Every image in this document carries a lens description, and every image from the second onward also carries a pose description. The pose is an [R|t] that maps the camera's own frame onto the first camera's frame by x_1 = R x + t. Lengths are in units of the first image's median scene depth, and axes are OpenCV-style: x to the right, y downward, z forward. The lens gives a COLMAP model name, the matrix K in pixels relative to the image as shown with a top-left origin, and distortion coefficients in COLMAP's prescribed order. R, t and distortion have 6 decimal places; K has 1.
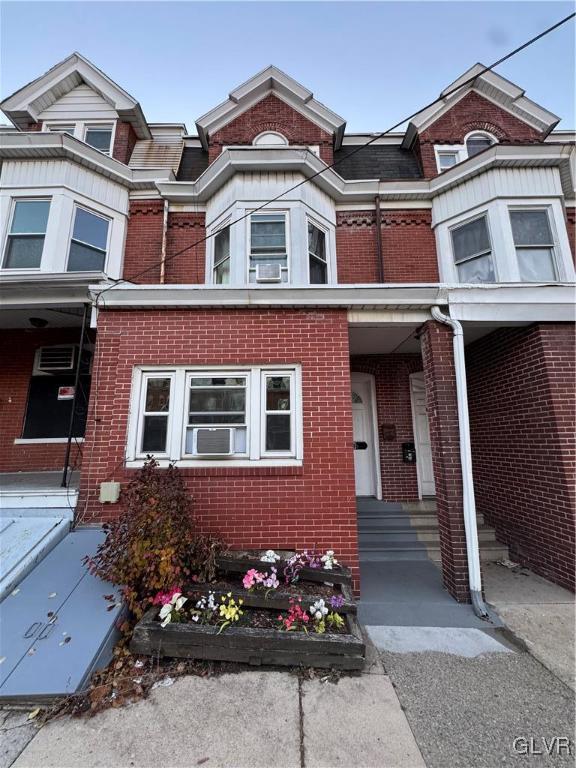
lens RADIAL K [[304.7, 0, 288.0], [0, 304.7, 384.0], [0, 0, 1]] dist [-0.002128, -0.000227]
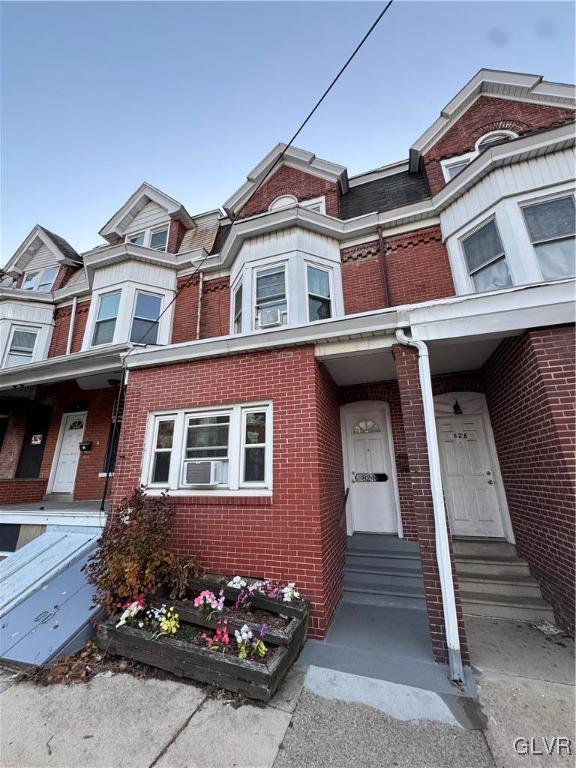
lens RADIAL K [[304.7, 0, 288.0], [0, 304.7, 384.0], [0, 0, 1]] dist [-0.002128, -0.000227]
pose [[0.948486, -0.096125, -0.301886, 0.425598], [0.063380, 0.991170, -0.116471, 0.008807], [0.310416, 0.091338, 0.946203, -0.018190]]
